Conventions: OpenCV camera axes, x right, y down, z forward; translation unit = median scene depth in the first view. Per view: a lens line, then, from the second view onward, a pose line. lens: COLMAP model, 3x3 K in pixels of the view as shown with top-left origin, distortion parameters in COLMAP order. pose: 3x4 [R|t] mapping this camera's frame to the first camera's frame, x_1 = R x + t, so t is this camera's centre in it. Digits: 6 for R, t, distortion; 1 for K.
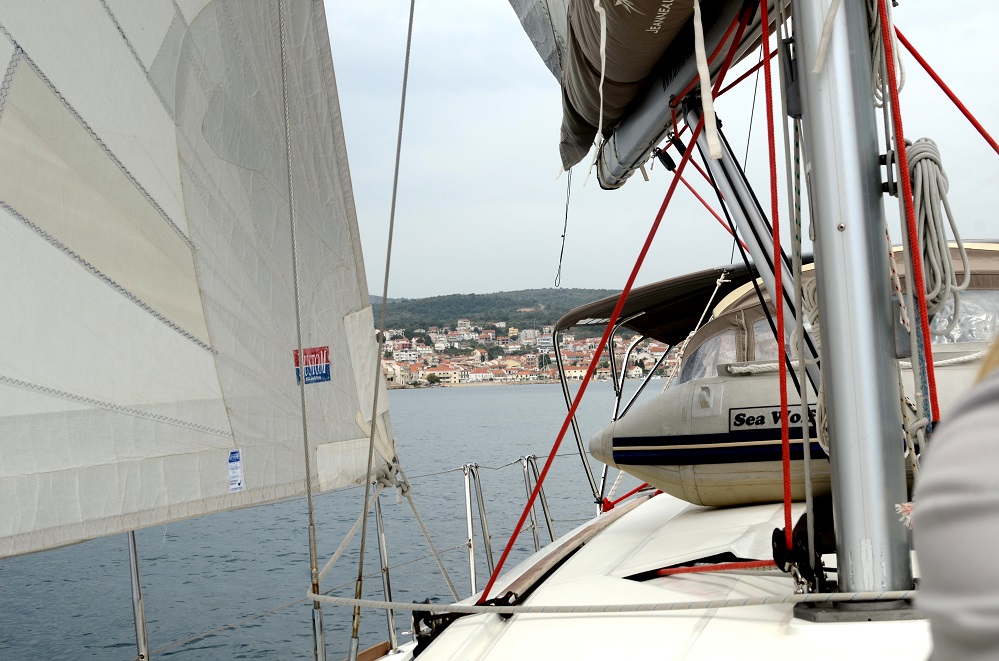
lens RADIAL K [[1503.9, 0, 499.8], [0, 1503.9, 331.4], [0, 0, 1]] dist [-0.152883, 0.000000]
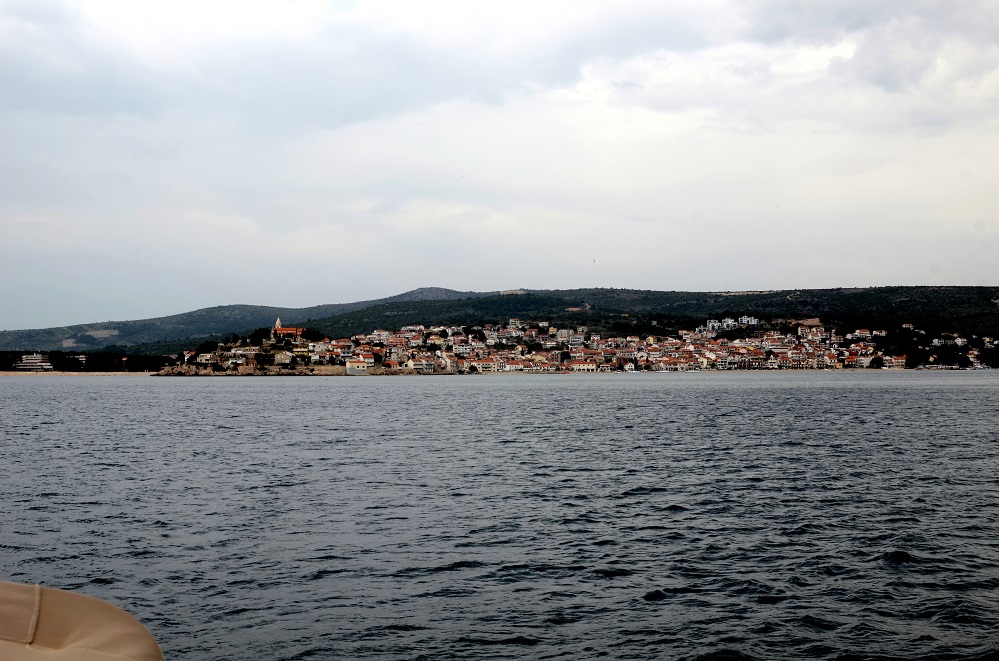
lens RADIAL K [[1503.9, 0, 499.3], [0, 1503.9, 330.5], [0, 0, 1]] dist [-0.152883, 0.000000]
pose [[0.998517, 0.024256, -0.048734, 0.027022], [-0.023884, 0.999681, 0.008203, -0.009530], [0.048917, -0.007026, 0.998778, -0.244048]]
